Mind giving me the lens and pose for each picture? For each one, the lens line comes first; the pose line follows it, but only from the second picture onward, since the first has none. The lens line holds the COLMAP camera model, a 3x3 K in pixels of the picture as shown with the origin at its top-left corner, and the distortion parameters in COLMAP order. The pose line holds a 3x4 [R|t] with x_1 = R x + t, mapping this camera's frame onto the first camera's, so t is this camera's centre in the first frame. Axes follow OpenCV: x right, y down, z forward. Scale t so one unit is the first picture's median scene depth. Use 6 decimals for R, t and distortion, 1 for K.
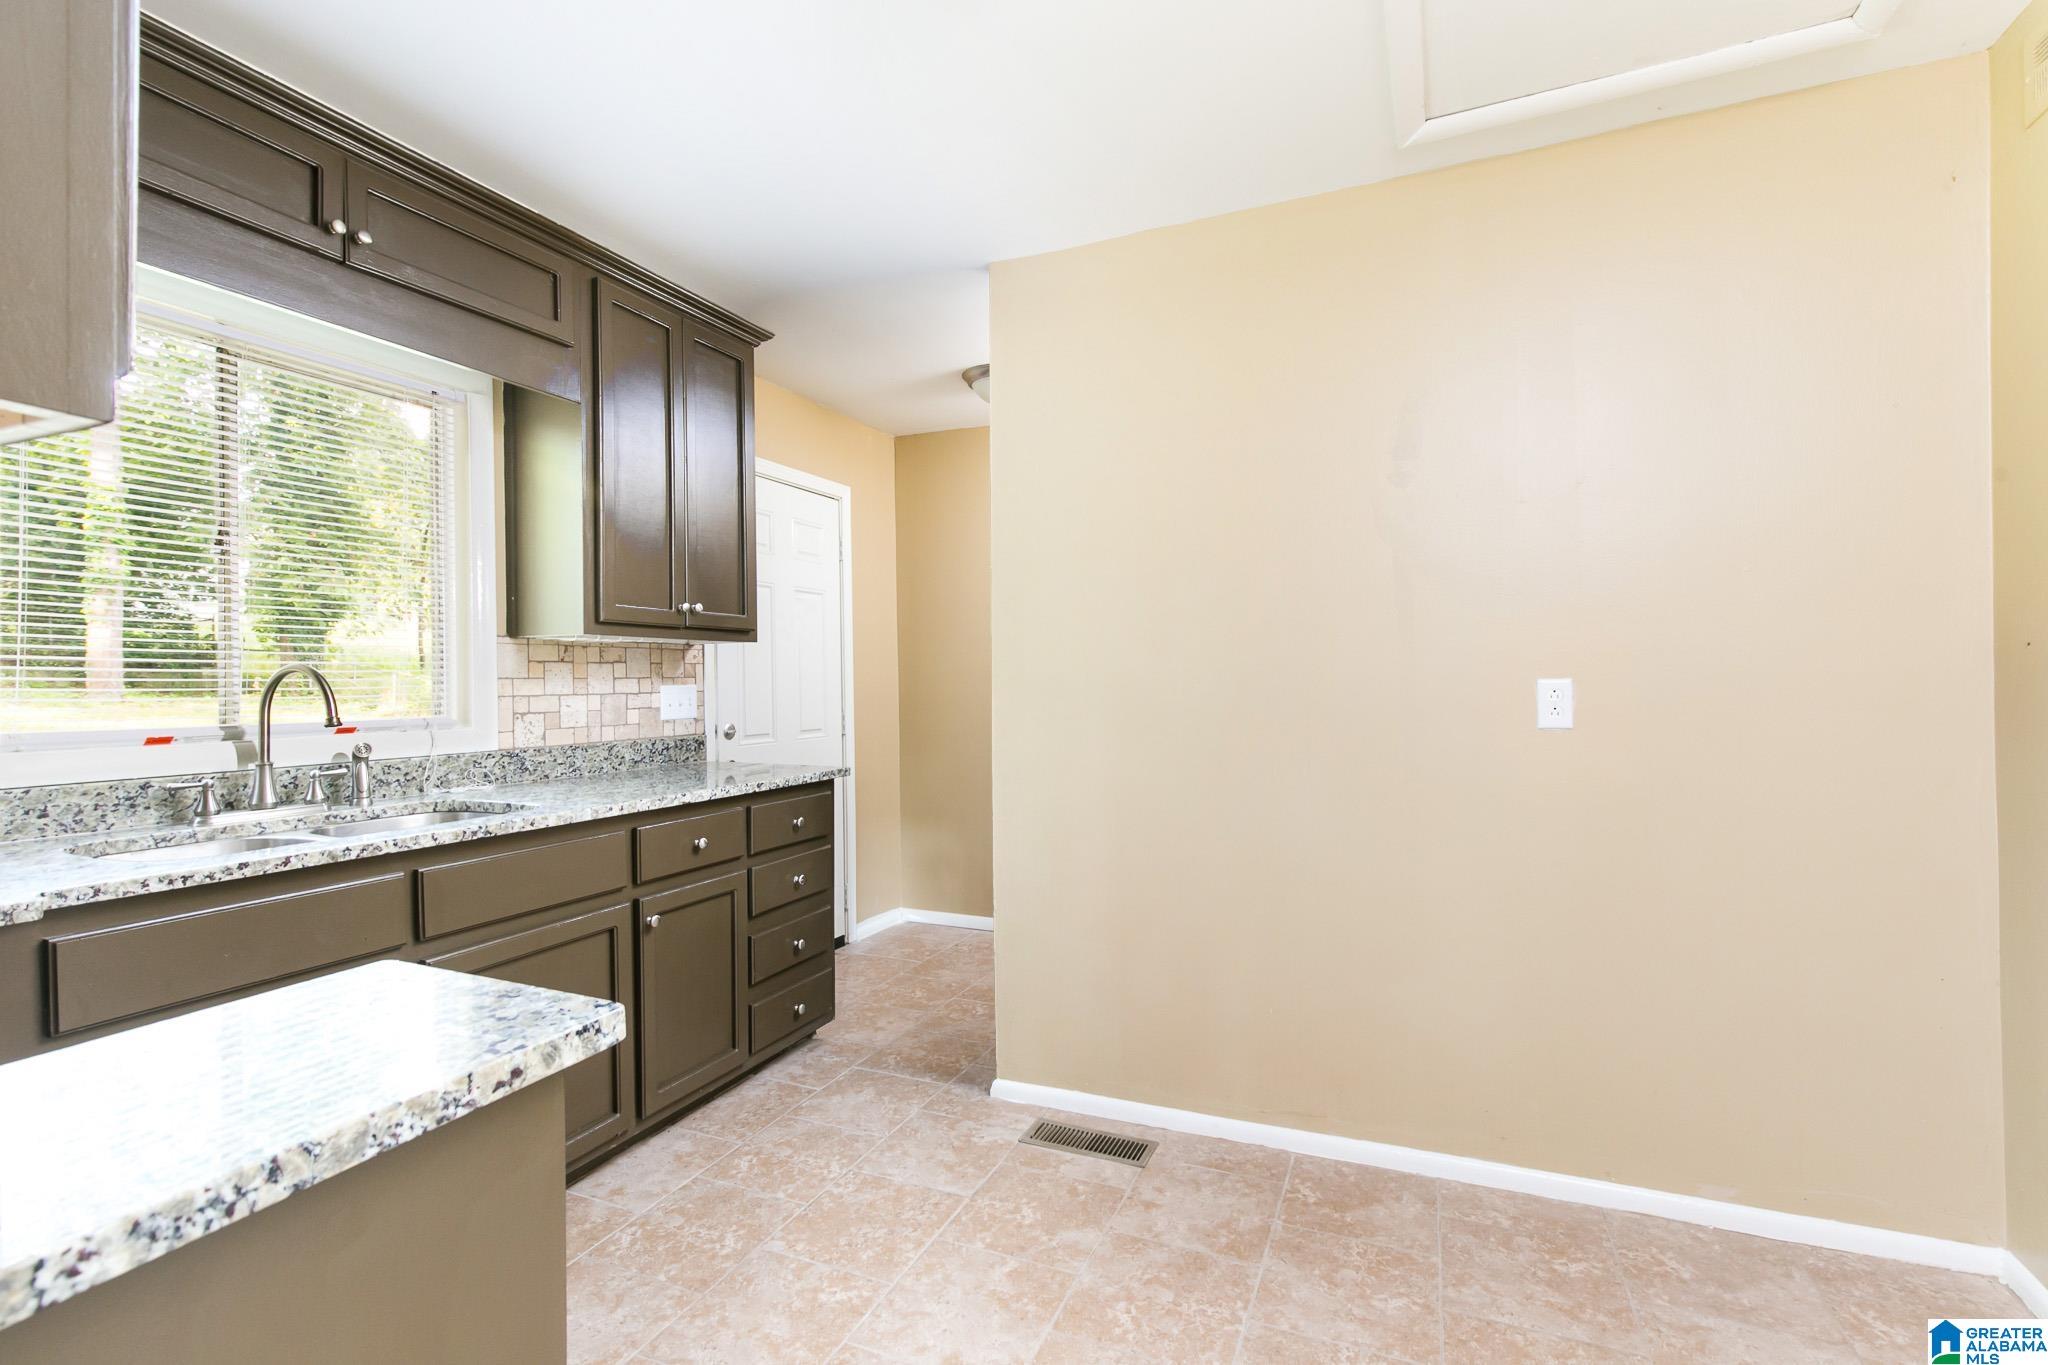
lens RADIAL K [[944.2, 0, 1024.0], [0, 944.2, 682.5], [0, 0, 1]] dist [-0.000254, -0.000138]
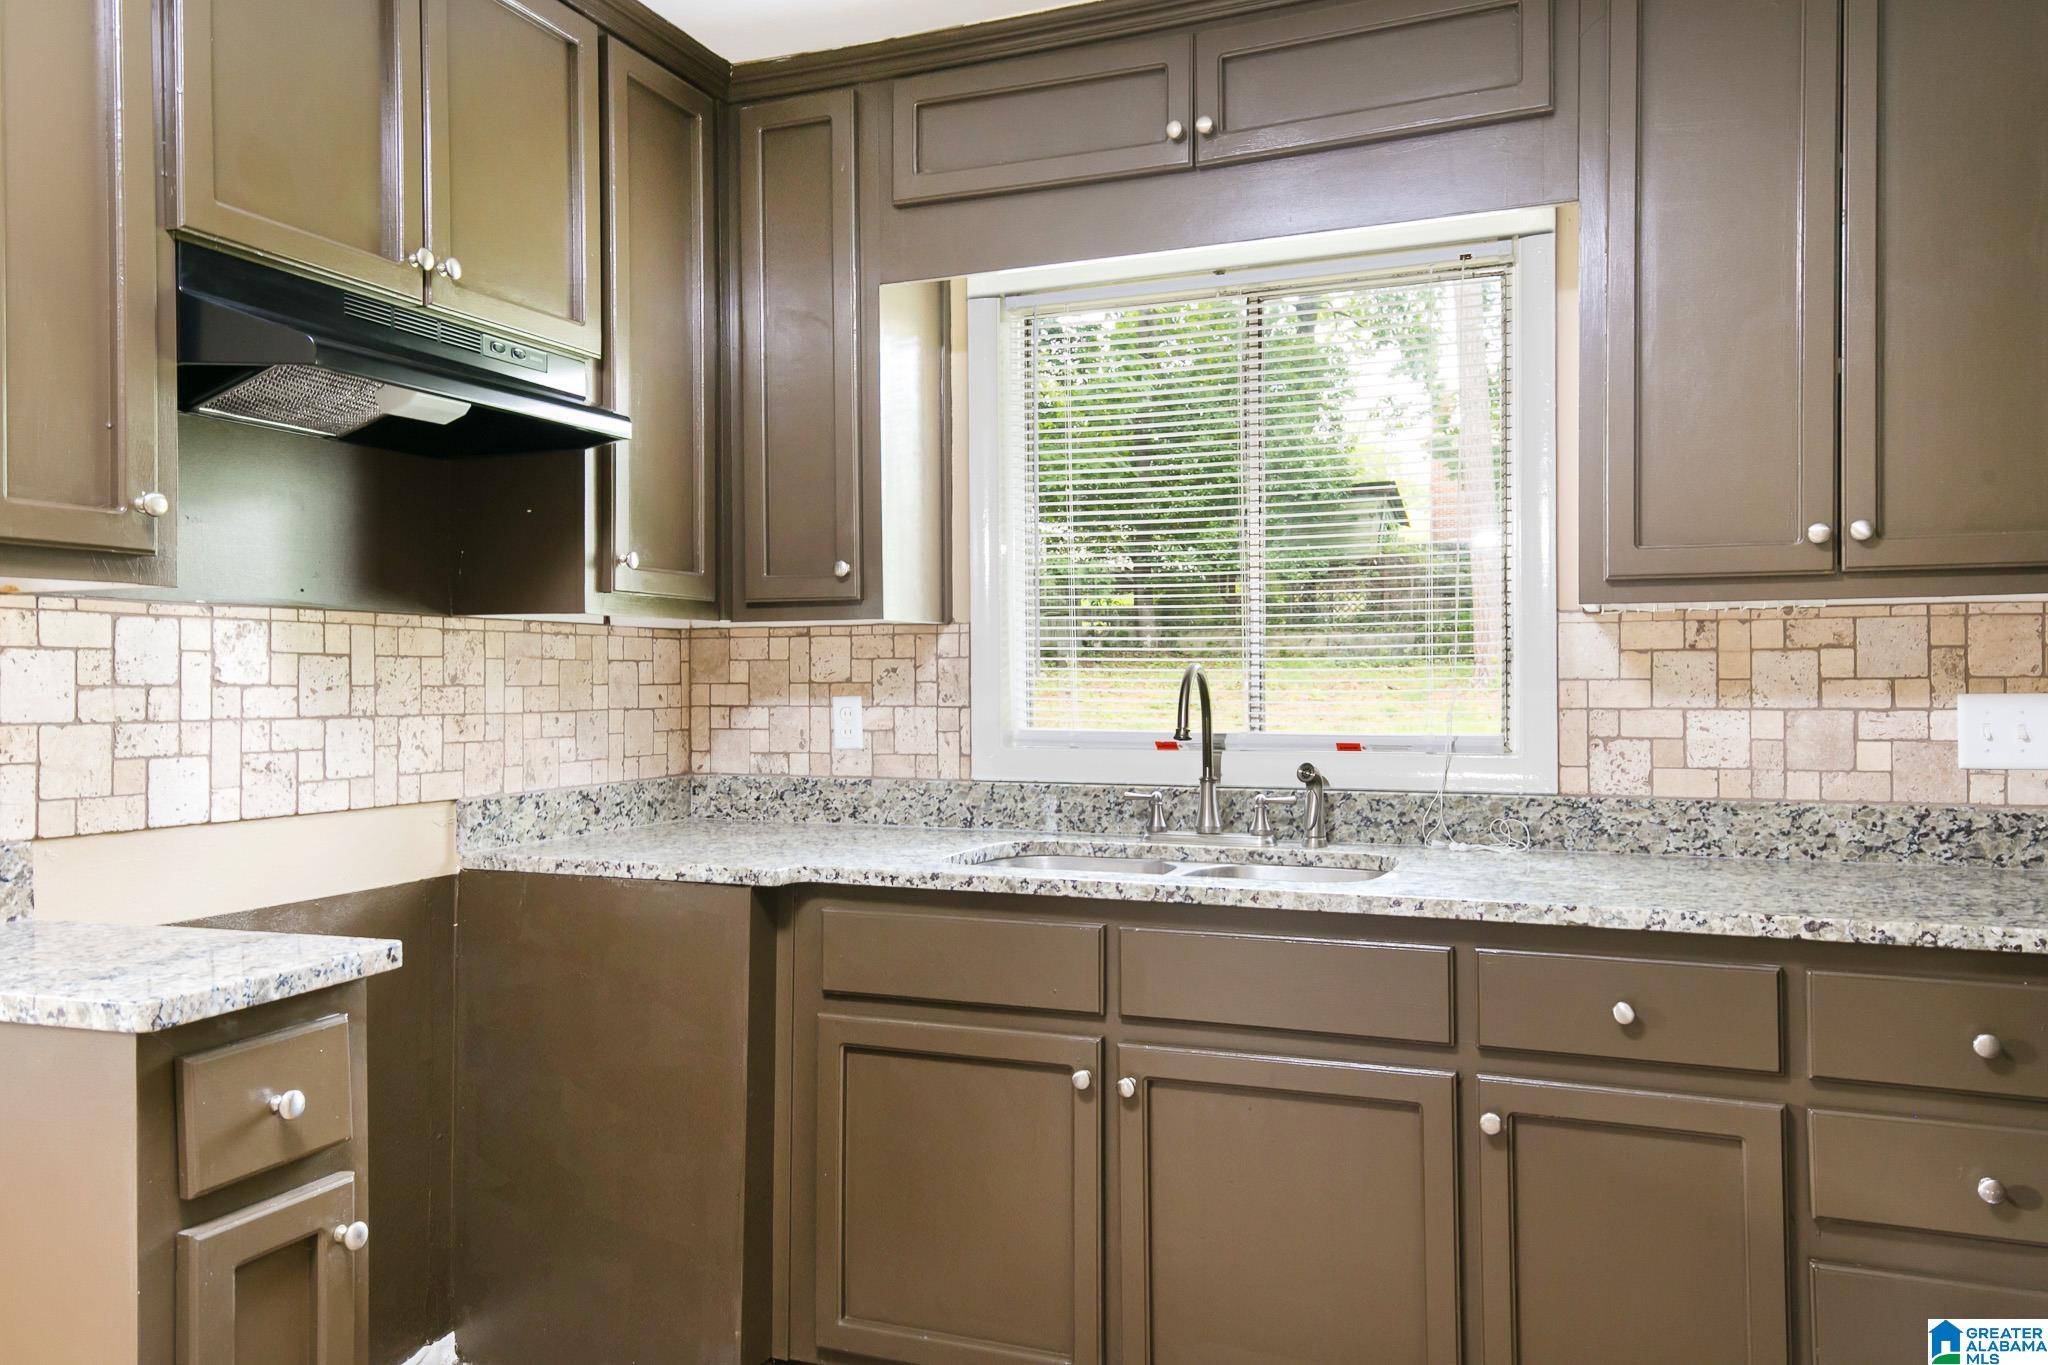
lens RADIAL K [[1491.0, 0, 1025.7], [0, 1491.0, 644.2], [0, 0, 1]] dist [0.043293, -0.002134]
pose [[0.011690, -0.014872, -0.999821, 0.458391], [0.004333, 0.999881, -0.014822, -0.015528], [0.999922, -0.004159, 0.011753, 0.673338]]
